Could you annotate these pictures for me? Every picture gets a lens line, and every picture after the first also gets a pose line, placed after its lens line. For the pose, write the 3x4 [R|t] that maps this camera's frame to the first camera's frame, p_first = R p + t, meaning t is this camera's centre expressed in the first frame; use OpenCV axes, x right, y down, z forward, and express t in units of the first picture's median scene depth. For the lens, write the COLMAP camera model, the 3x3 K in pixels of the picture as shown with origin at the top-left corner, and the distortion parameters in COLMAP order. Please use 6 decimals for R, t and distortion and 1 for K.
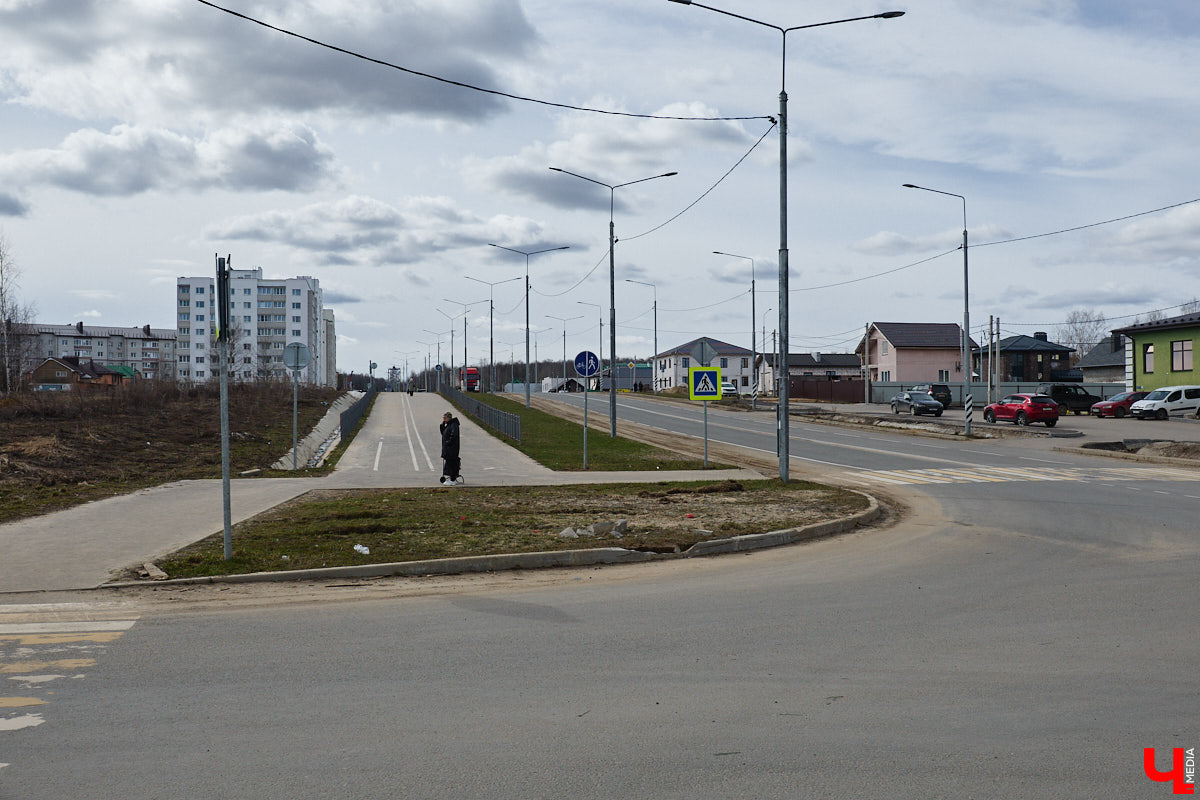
lens RADIAL K [[1243.4, 0, 593.7], [0, 1243.4, 420.1], [0, 0, 1]] dist [-0.028817, -0.038998]
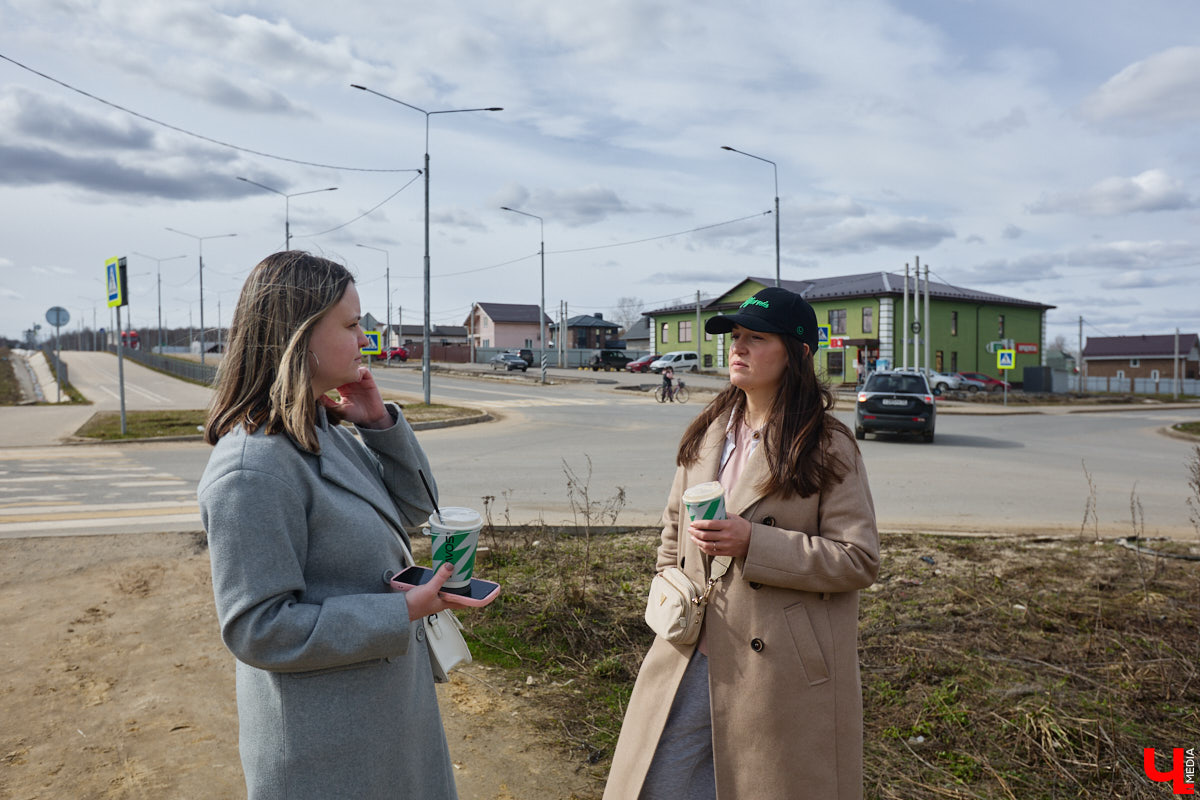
lens RADIAL K [[1243.4, 0, 593.7], [0, 1243.4, 420.1], [0, 0, 1]] dist [-0.028817, -0.038998]
pose [[0.948020, -0.001672, 0.318207, -0.095275], [-0.005042, 0.999782, 0.020276, 0.023146], [-0.318171, -0.020827, 0.947805, -0.359722]]
